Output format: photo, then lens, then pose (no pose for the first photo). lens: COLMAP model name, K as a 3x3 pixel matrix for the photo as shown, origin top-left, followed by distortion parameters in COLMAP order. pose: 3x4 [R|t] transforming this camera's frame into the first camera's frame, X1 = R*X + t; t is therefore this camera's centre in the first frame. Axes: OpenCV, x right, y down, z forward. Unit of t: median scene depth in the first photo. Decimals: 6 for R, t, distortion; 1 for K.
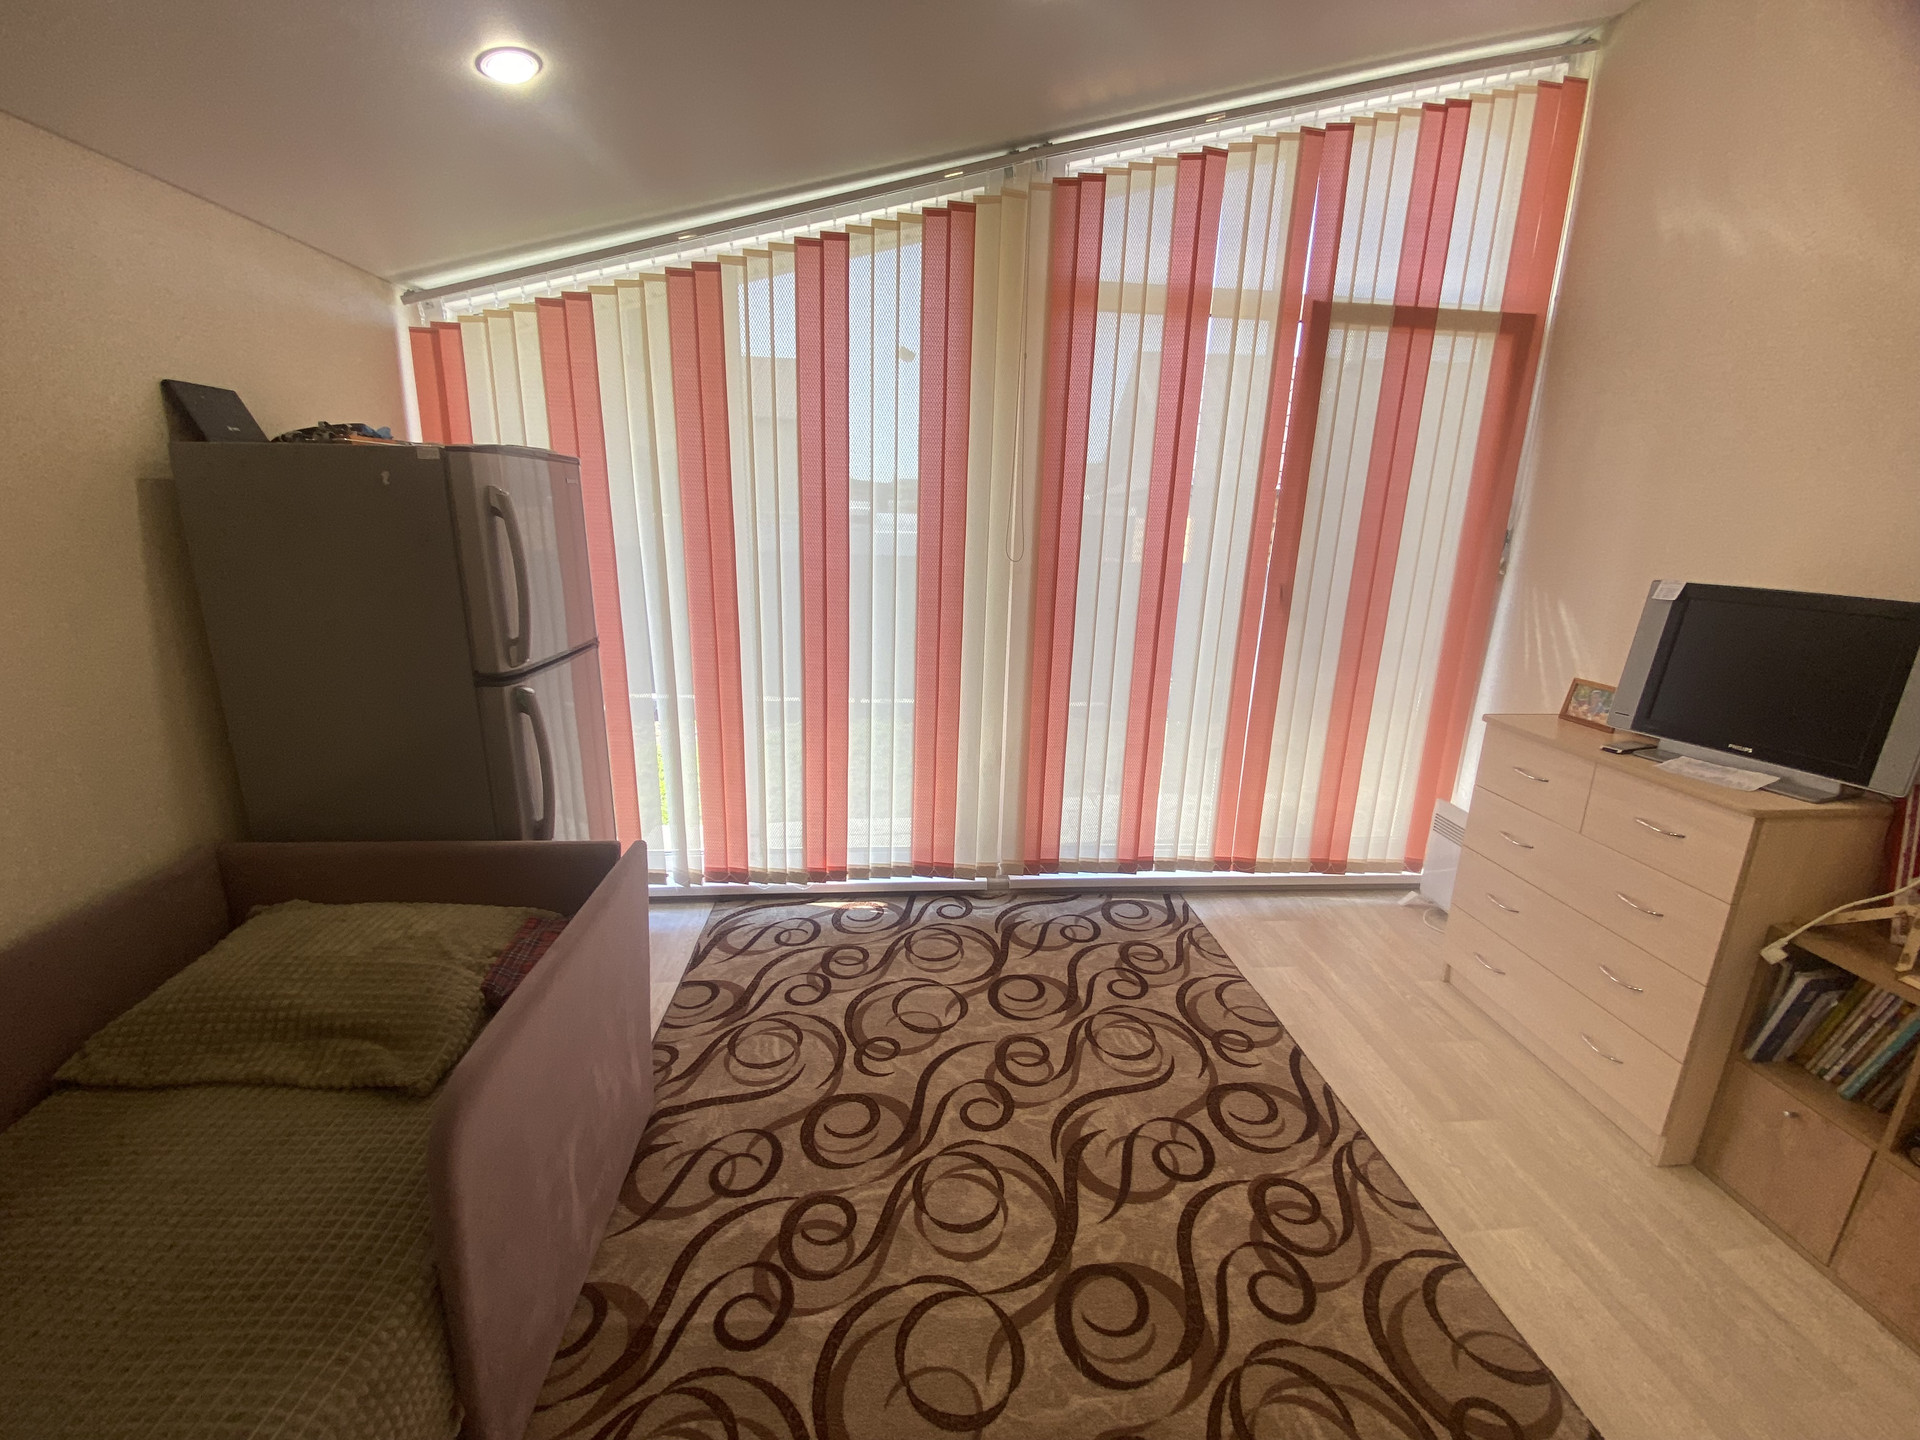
lens RADIAL K [[767.0, 0, 958.0], [0, 767.0, 719.1], [0, 0, 1]] dist [0.027130, -0.026942]
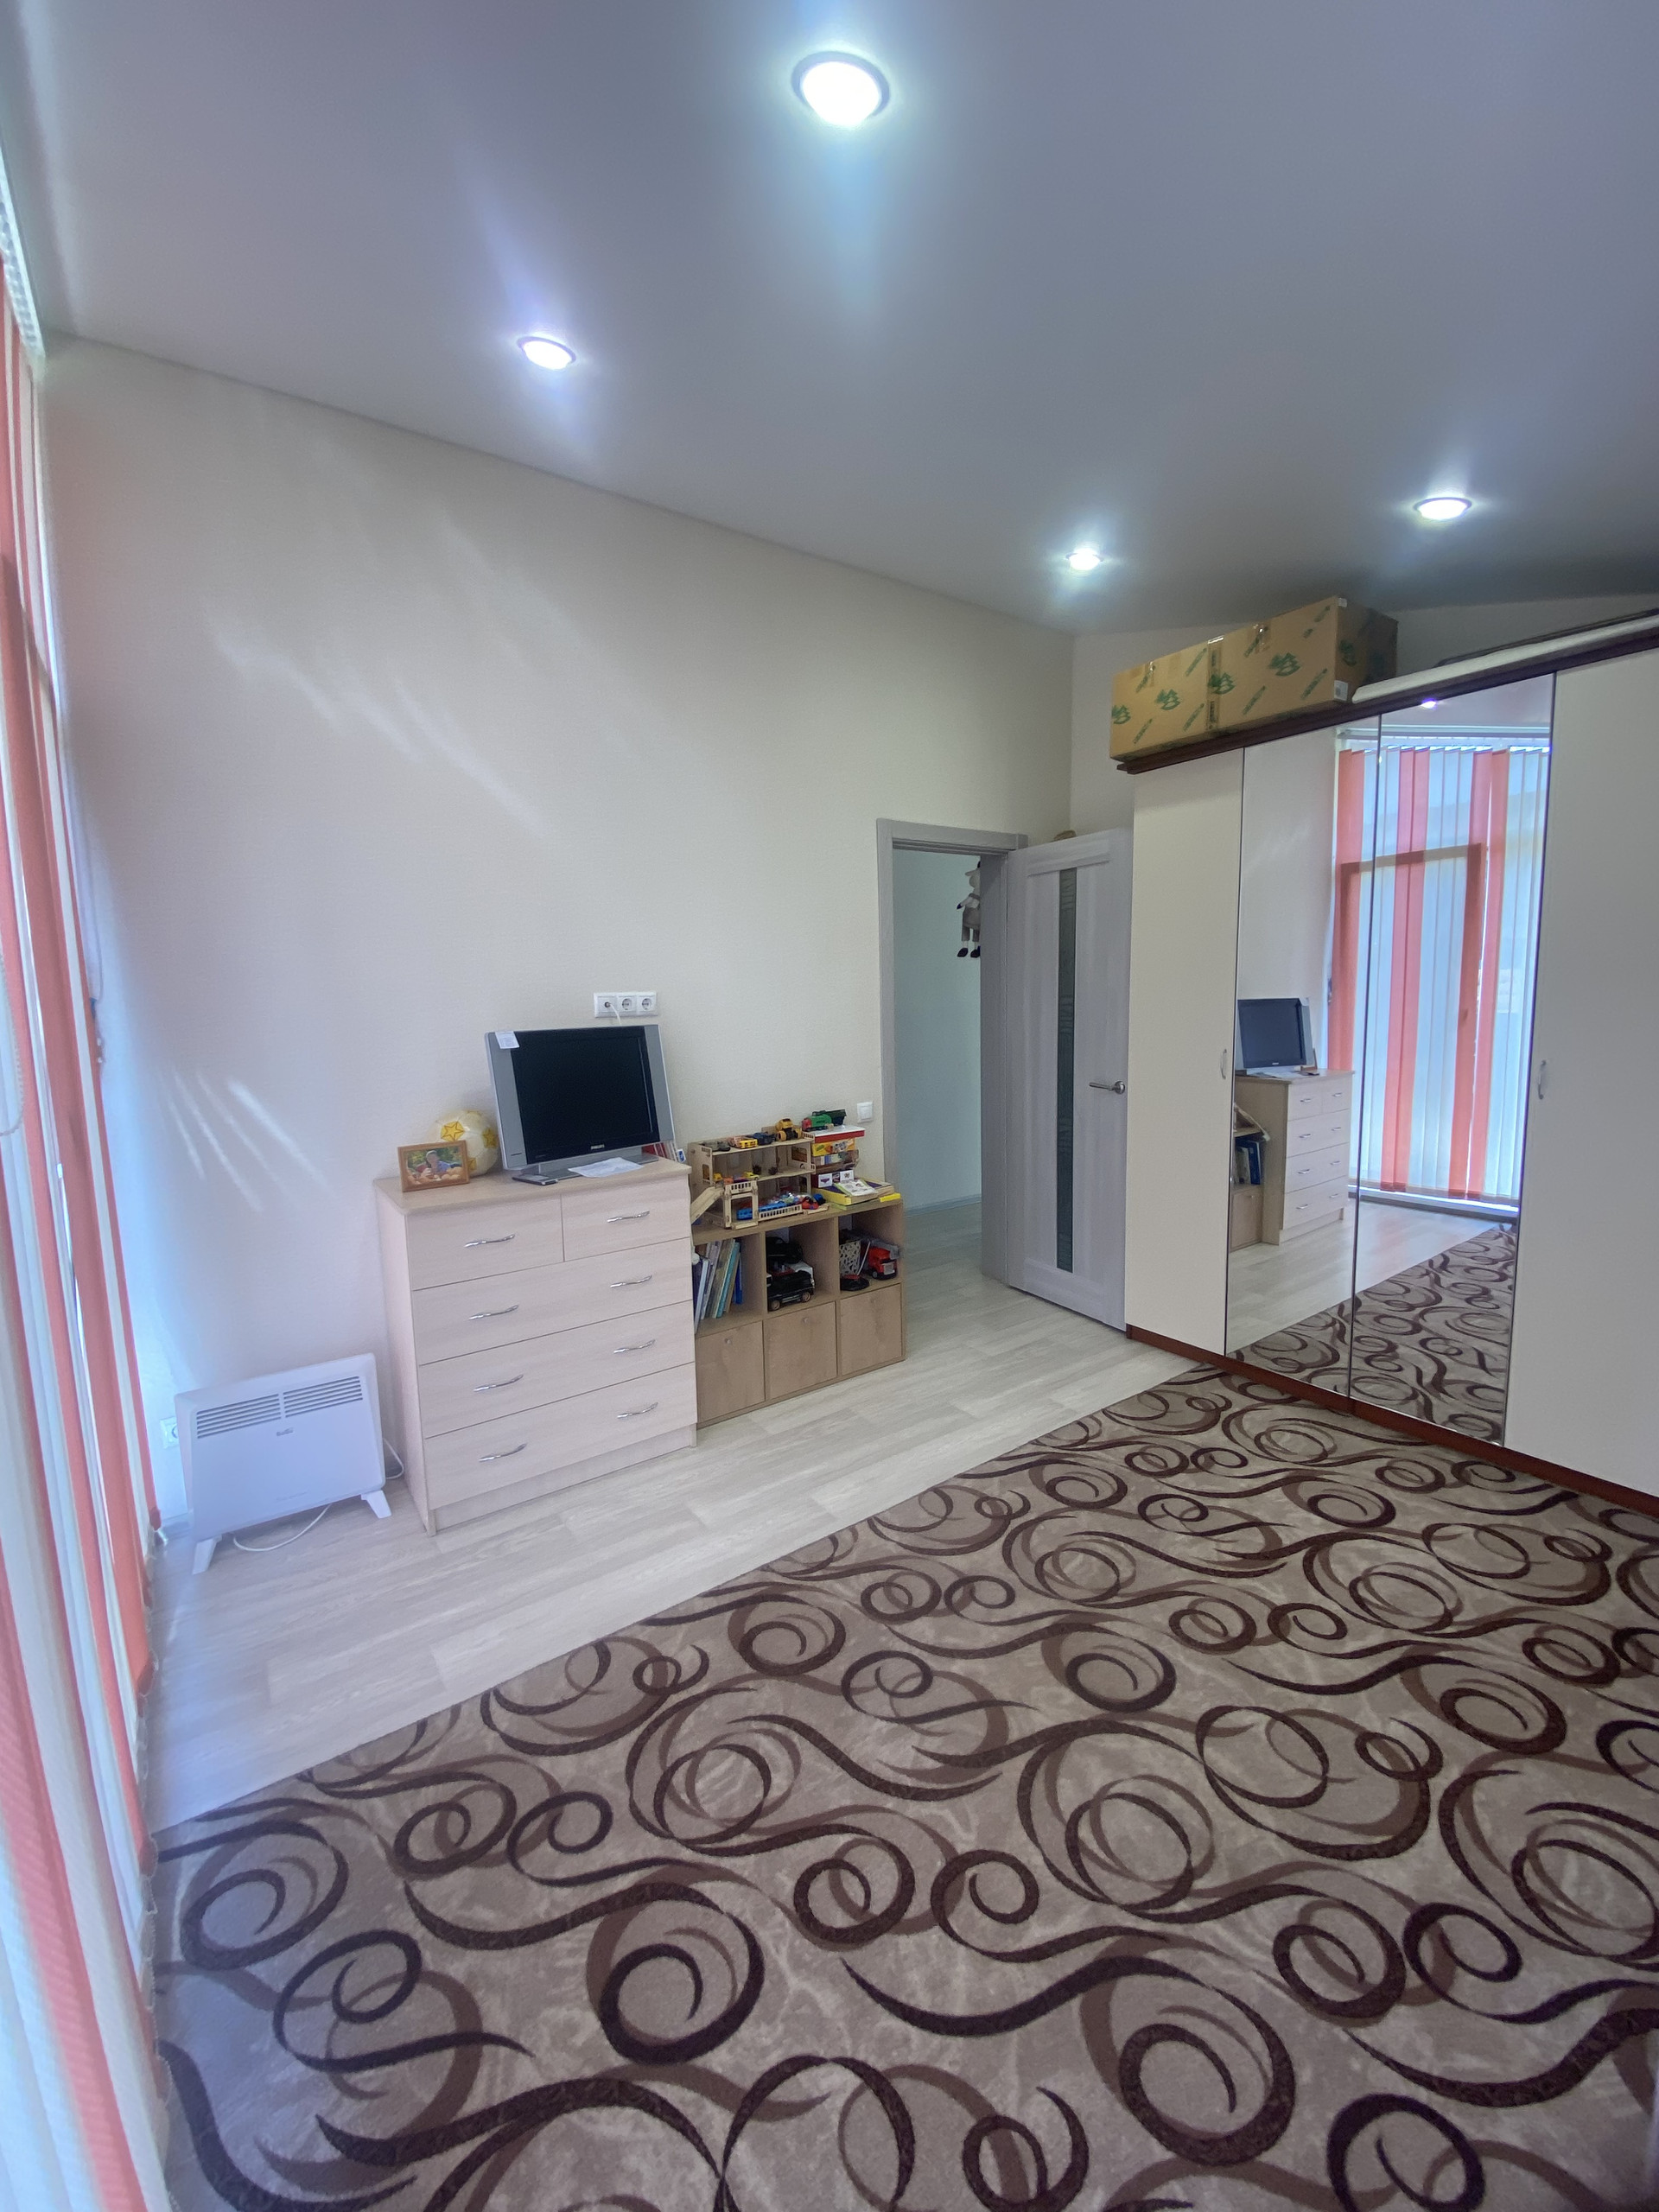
lens RADIAL K [[894.6, 0, 836.9], [0, 894.6, 1093.7], [0, 0, 1]] dist [0.006209, -0.013891]
pose [[-0.510056, -0.106741, 0.853493, -0.448999], [0.233658, 0.937762, 0.256916, -0.316431], [-0.827797, 0.330466, -0.453370, 1.217168]]
